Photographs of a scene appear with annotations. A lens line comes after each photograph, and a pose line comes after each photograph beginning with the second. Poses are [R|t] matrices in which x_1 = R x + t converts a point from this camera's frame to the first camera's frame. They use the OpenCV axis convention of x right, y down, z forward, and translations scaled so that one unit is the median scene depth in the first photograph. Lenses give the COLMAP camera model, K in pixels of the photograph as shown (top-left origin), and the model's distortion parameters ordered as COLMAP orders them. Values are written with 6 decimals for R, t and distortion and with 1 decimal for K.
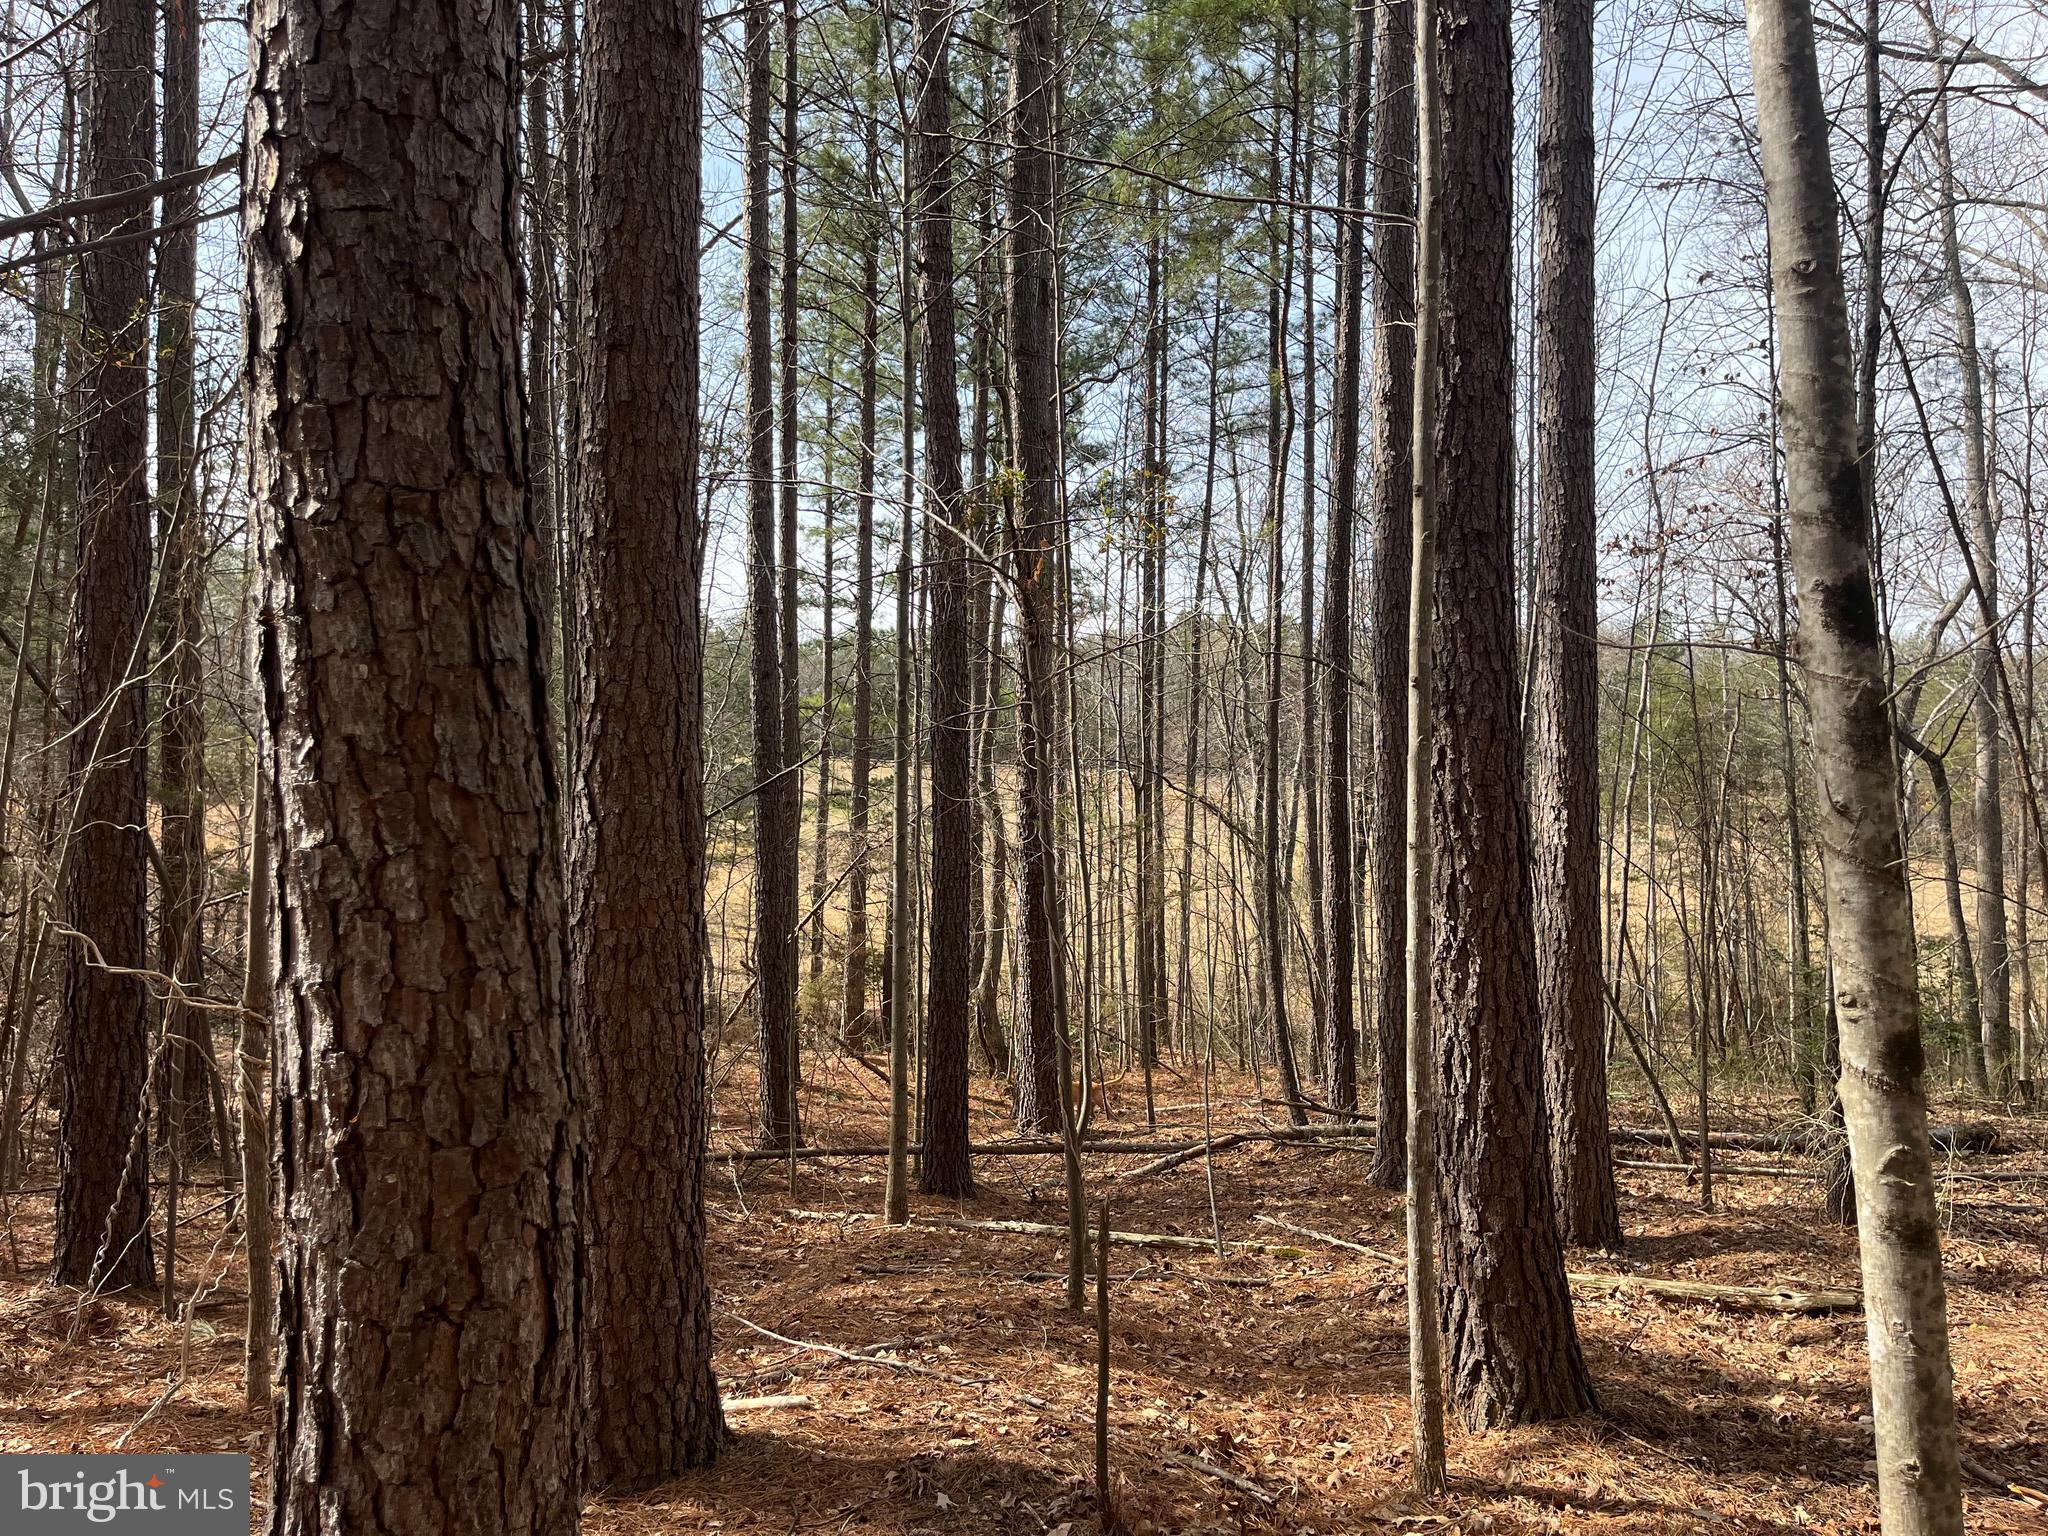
lens RADIAL K [[1558.0, 0, 1024.0], [0, 1558.0, 768.0], [0, 0, 1]] dist [0.055687, -0.062323]
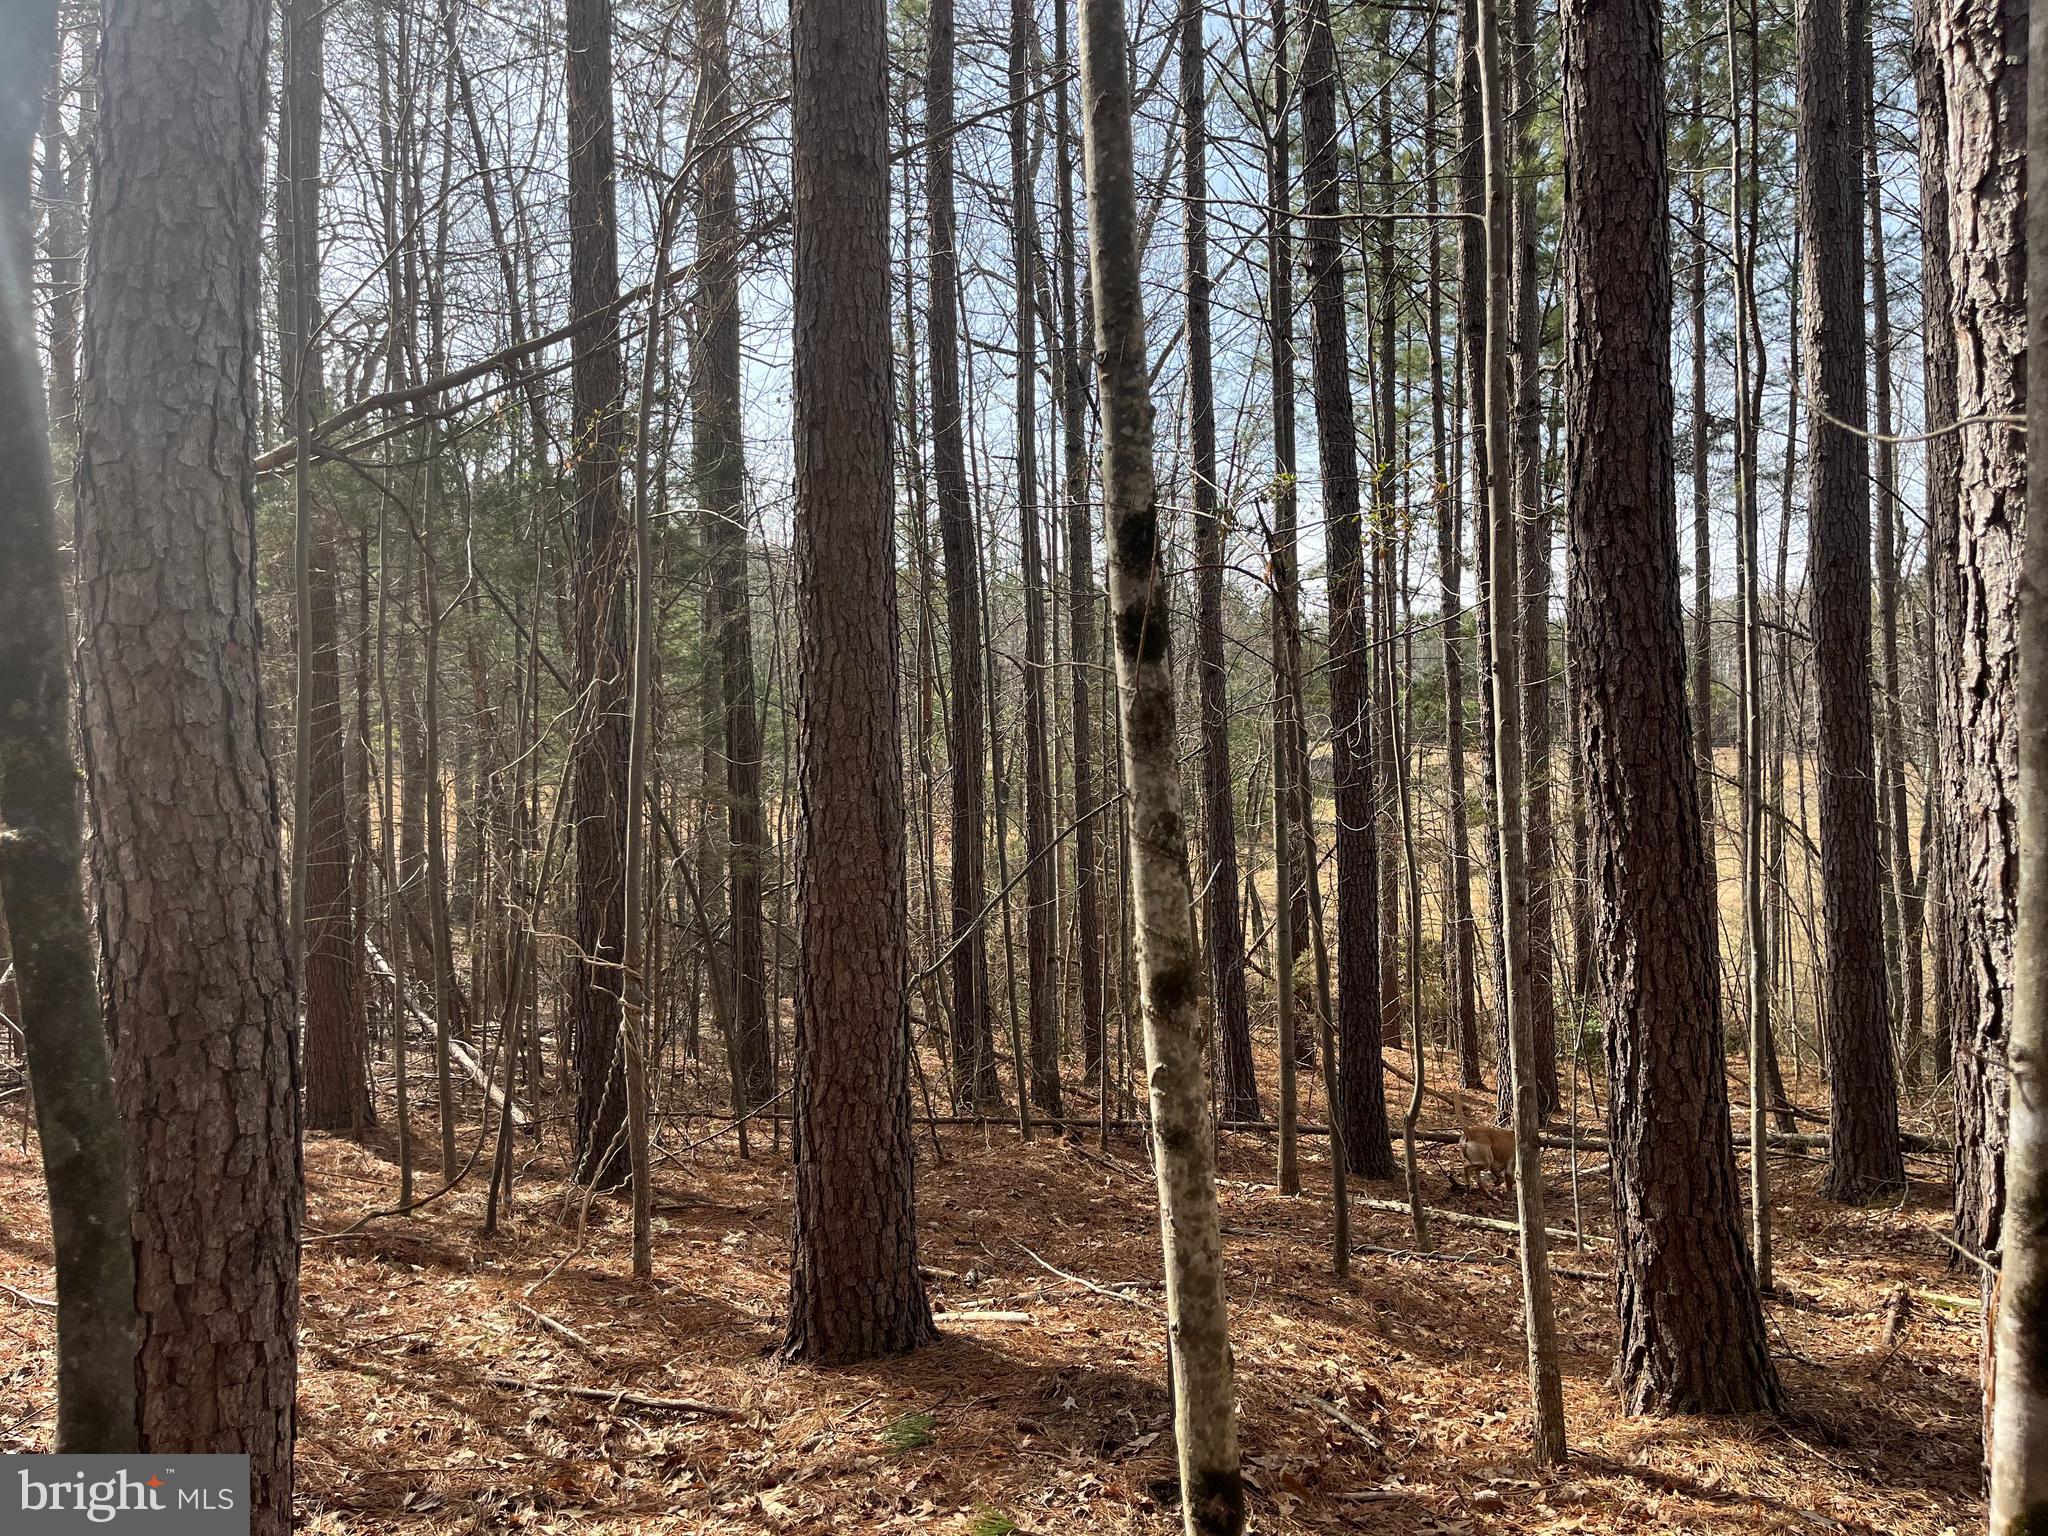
lens RADIAL K [[1558.0, 0, 1024.0], [0, 1558.0, 768.0], [0, 0, 1]] dist [0.055687, -0.062323]
pose [[0.927551, -0.026719, -0.372740, 0.302064], [0.029364, 0.999568, 0.001421, 0.000361], [0.372541, -0.012263, 0.927935, -0.057736]]
